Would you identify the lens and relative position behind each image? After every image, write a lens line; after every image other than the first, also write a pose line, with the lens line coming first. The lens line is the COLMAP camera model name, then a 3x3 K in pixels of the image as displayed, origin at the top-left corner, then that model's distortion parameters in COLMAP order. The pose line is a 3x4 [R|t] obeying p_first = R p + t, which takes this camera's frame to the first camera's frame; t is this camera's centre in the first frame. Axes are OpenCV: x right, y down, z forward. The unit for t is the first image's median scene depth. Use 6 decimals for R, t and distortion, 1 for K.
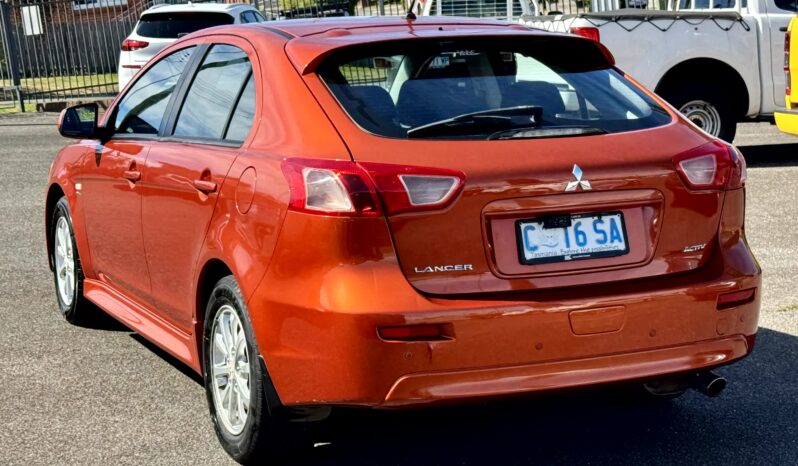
lens RADIAL K [[1589.6, 0, 399.0], [0, 1589.6, 233.0], [0, 0, 1]] dist [0.060921, 0.245772]
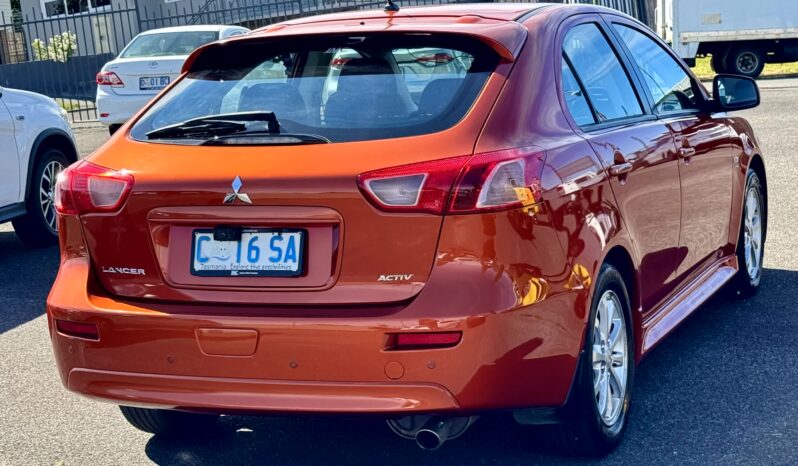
lens RADIAL K [[1589.6, 0, 399.0], [0, 1589.6, 233.0], [0, 0, 1]] dist [0.060921, 0.245772]
pose [[0.688093, 0.085254, -0.720596, 0.851645], [-0.060084, 0.996358, 0.060506, -0.071339], [0.723130, 0.001663, 0.690710, 0.409990]]
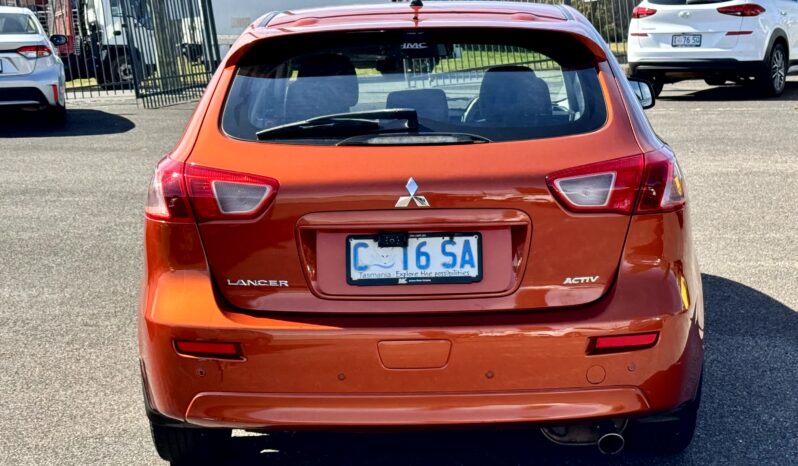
lens RADIAL K [[1589.6, 0, 399.0], [0, 1589.6, 233.0], [0, 0, 1]] dist [0.060921, 0.245772]
pose [[0.902786, 0.065527, -0.425069, 0.479088], [-0.054626, 0.997791, 0.037798, -0.044786], [0.426607, -0.010904, 0.904371, 0.188810]]
